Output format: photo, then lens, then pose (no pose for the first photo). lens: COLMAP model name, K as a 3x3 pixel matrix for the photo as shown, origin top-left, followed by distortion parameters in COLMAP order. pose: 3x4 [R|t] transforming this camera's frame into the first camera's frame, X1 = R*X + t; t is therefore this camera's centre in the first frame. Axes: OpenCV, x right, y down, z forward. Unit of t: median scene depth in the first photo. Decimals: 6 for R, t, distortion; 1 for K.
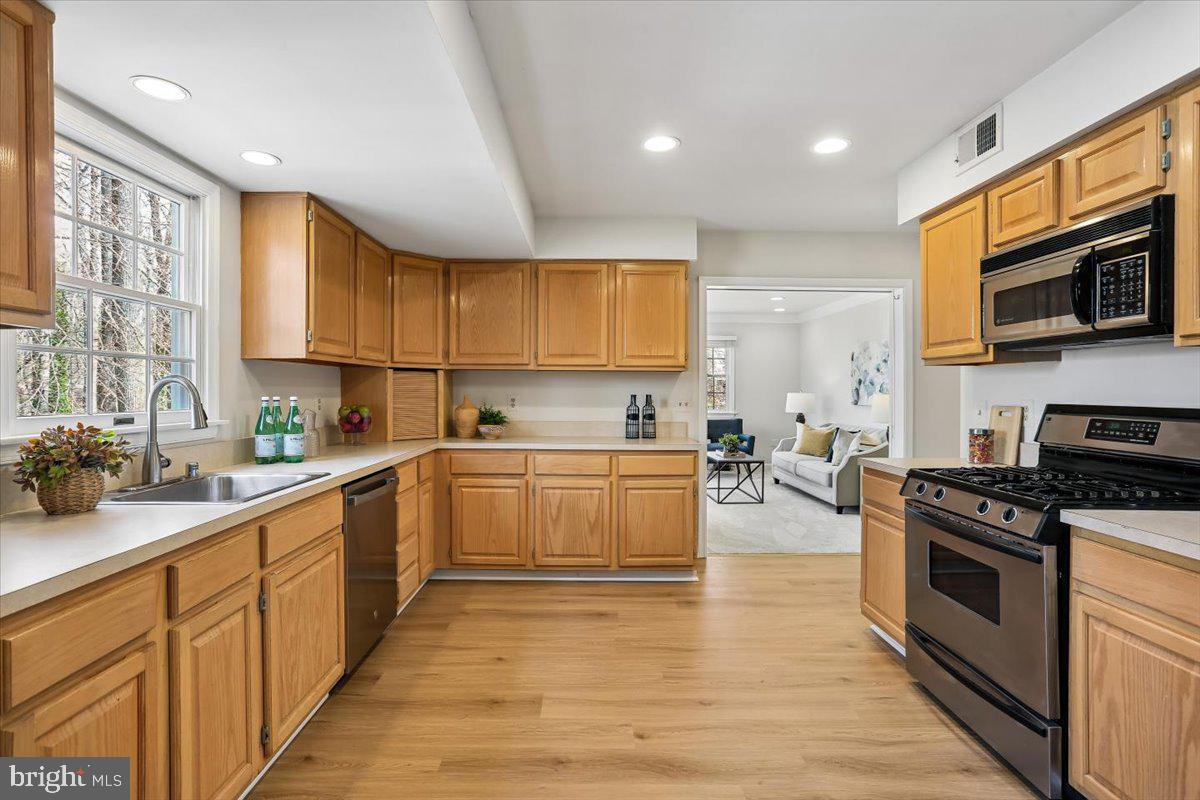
lens RADIAL K [[572.2, 0, 574.4], [0, 572.2, 394.4], [0, 0, 1]] dist [-0.029550, 0.010855]
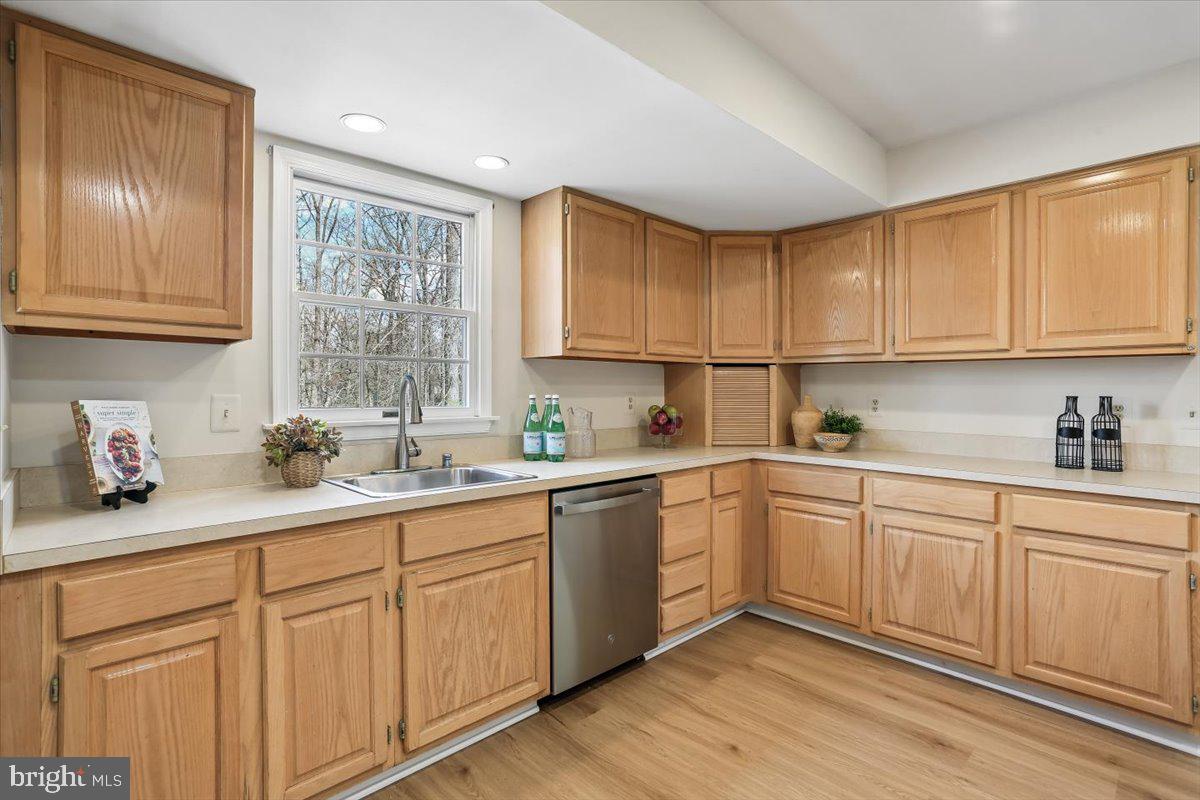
lens RADIAL K [[572.2, 0, 600.6], [0, 572.2, 390.5], [0, 0, 1]] dist [-0.029550, 0.010855]
pose [[0.707005, 0.001223, -0.707208, 0.196328], [-0.005679, 0.999976, -0.003949, -0.000260], [0.707186, 0.006808, 0.706995, 0.253065]]
